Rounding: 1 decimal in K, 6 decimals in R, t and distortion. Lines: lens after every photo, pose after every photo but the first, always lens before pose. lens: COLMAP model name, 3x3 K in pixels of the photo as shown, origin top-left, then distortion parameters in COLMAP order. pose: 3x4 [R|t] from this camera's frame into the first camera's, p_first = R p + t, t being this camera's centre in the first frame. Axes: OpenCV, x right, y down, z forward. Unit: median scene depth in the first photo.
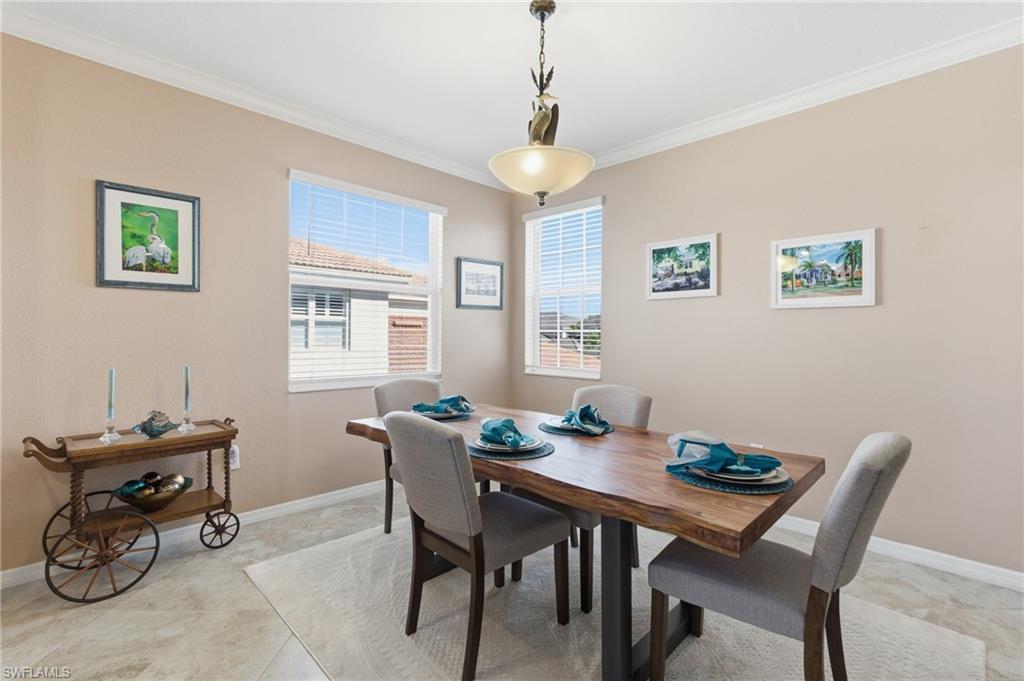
lens RADIAL K [[467.2, 0, 512.0], [0, 467.2, 340.5], [0, 0, 1]] dist [-0.022126, 0.000073]
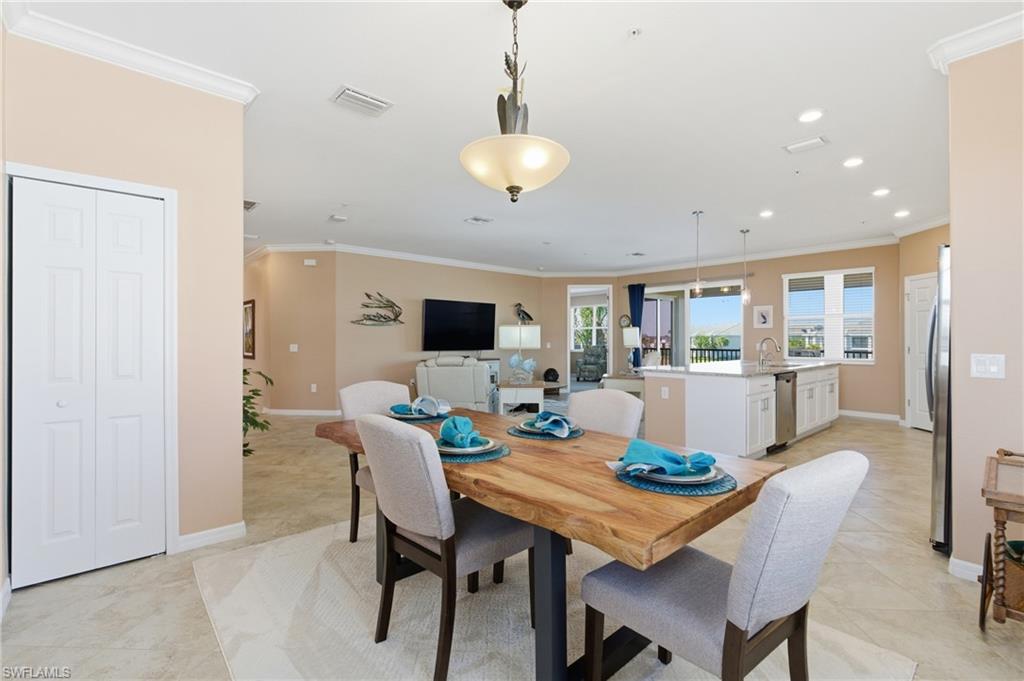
lens RADIAL K [[460.5, 0, 512.7], [0, 460.5, 339.1], [0, 0, 1]] dist [-0.001658, 0.000312]
pose [[-0.998437, -0.008846, 0.055185, 0.009036], [-0.008345, 0.999922, 0.009304, -0.007276], [-0.055263, 0.008829, -0.998433, 1.278013]]
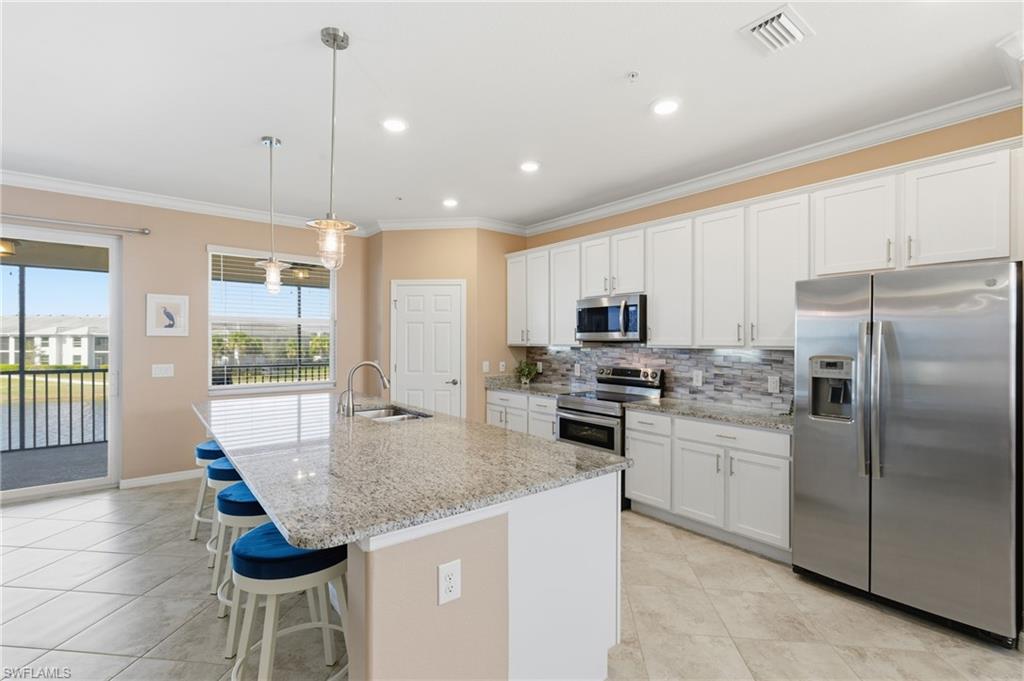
lens RADIAL K [[462.5, 0, 514.6], [0, 462.5, 342.1], [0, 0, 1]] dist [-0.005321, 0.000479]
pose [[-0.108823, -0.006000, -0.994043, 0.021177], [-0.014917, 0.999879, -0.004403, -0.046835], [0.993949, 0.014349, -0.108899, -0.133481]]
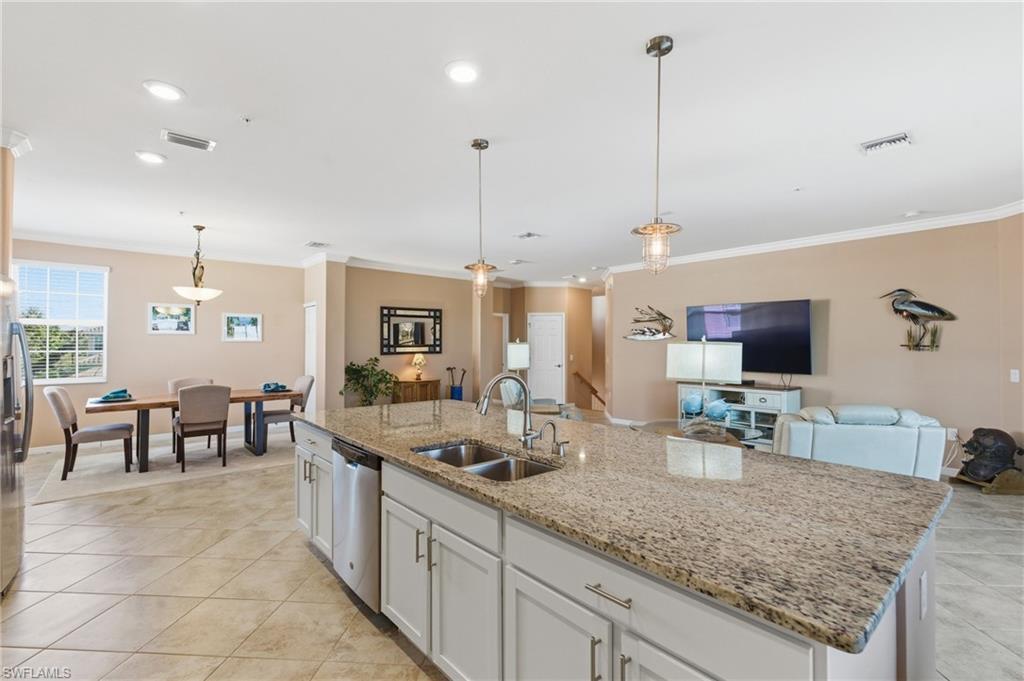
lens RADIAL K [[462.5, 0, 514.6], [0, 462.5, 342.1], [0, 0, 1]] dist [-0.005321, 0.000479]
pose [[0.072156, -0.003257, 0.997388, -1.512655], [0.008751, 0.999958, 0.002632, -0.053113], [-0.997355, 0.008538, 0.072181, -0.587260]]
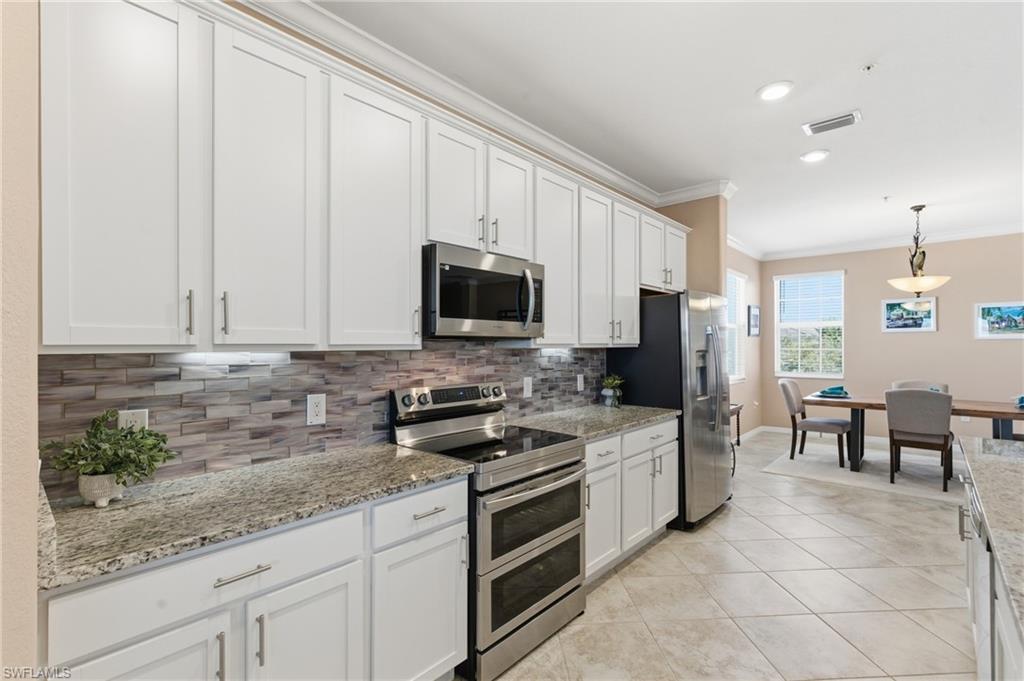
lens RADIAL K [[462.5, 0, 514.6], [0, 462.5, 342.1], [0, 0, 1]] dist [-0.005321, 0.000479]
pose [[0.998578, -0.009971, 0.052365, -1.280650], [0.010923, 0.999780, -0.017934, -0.038829], [-0.052175, 0.018480, 0.998467, -0.702855]]
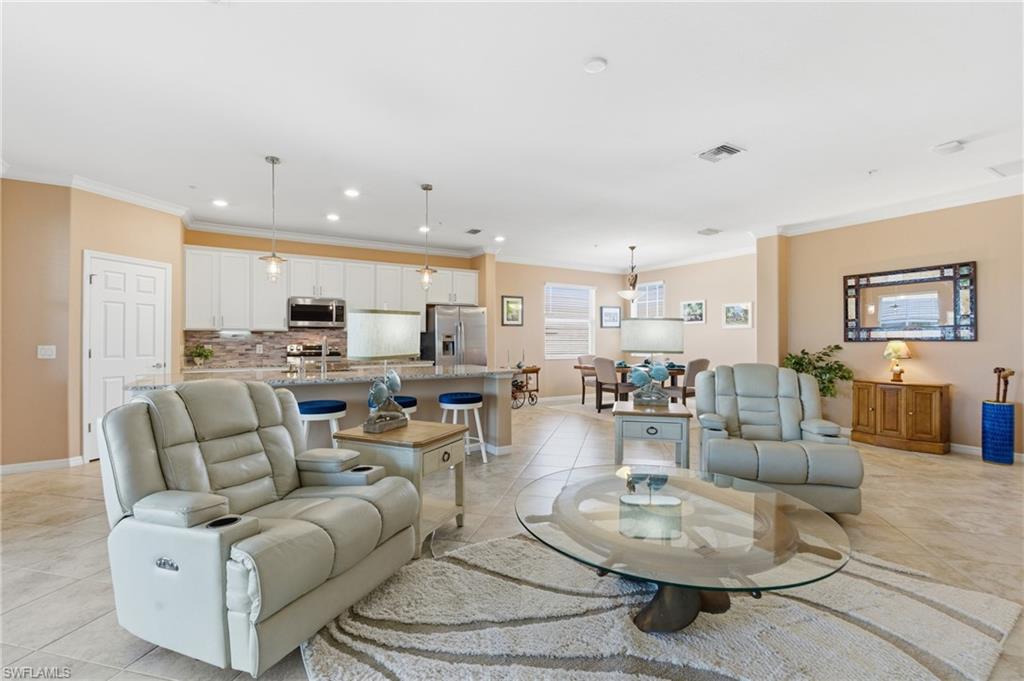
lens RADIAL K [[460.5, 0, 512.7], [0, 460.5, 339.1], [0, 0, 1]] dist [-0.001658, 0.000312]
pose [[0.970424, -0.007084, -0.241301, 0.014082], [0.003728, 0.999890, -0.014362, 0.024141], [0.241377, 0.013038, 0.970344, -1.735858]]
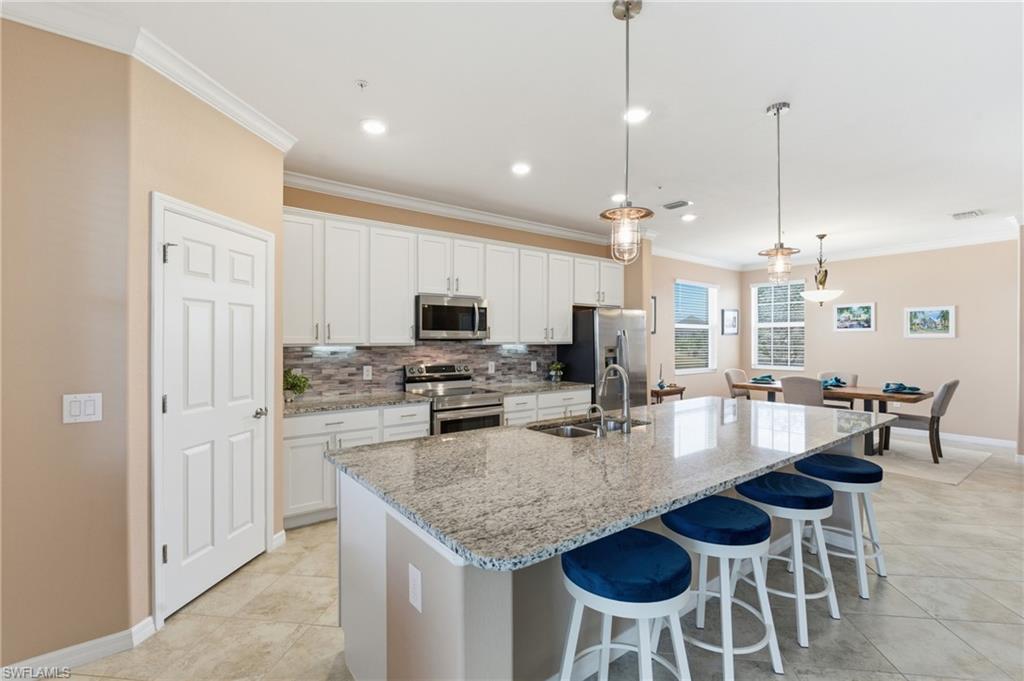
lens RADIAL K [[462.5, 0, 514.6], [0, 462.5, 342.1], [0, 0, 1]] dist [-0.005321, 0.000479]
pose [[0.991835, -0.006547, -0.127360, -0.934433], [0.005784, 0.999963, -0.006364, -0.040979], [0.127397, 0.005575, 0.991836, -1.319634]]
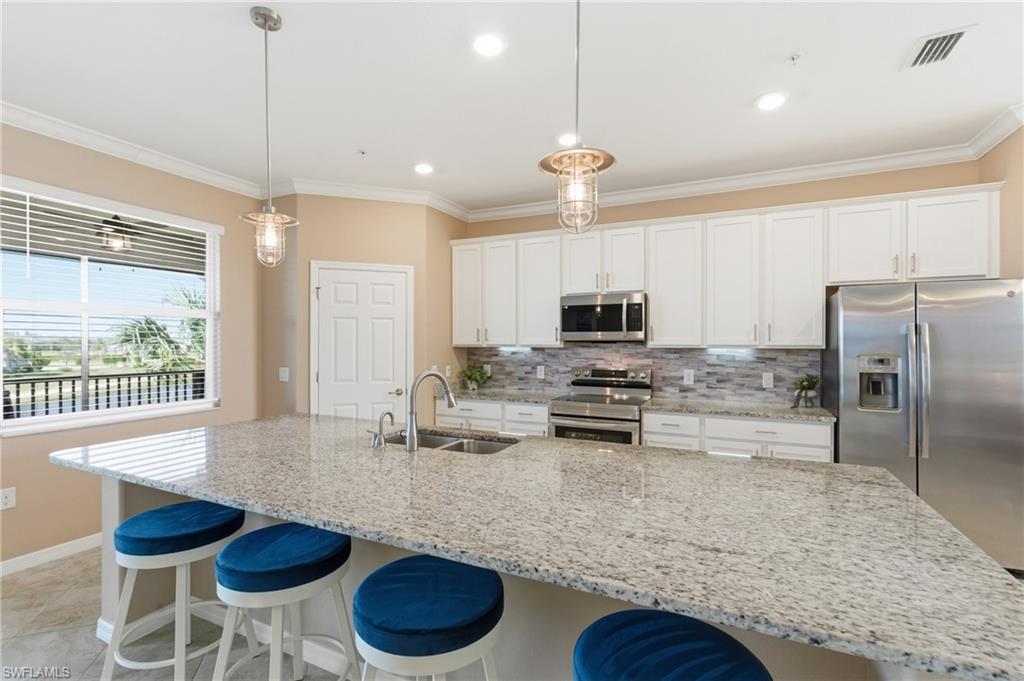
lens RADIAL K [[462.5, 0, 514.6], [0, 462.5, 342.1], [0, 0, 1]] dist [-0.005321, 0.000479]
pose [[0.334756, -0.007781, -0.942273, -0.212620], [-0.009114, 0.999892, -0.011494, -0.040112], [0.942261, 0.012435, 0.334649, -0.637057]]
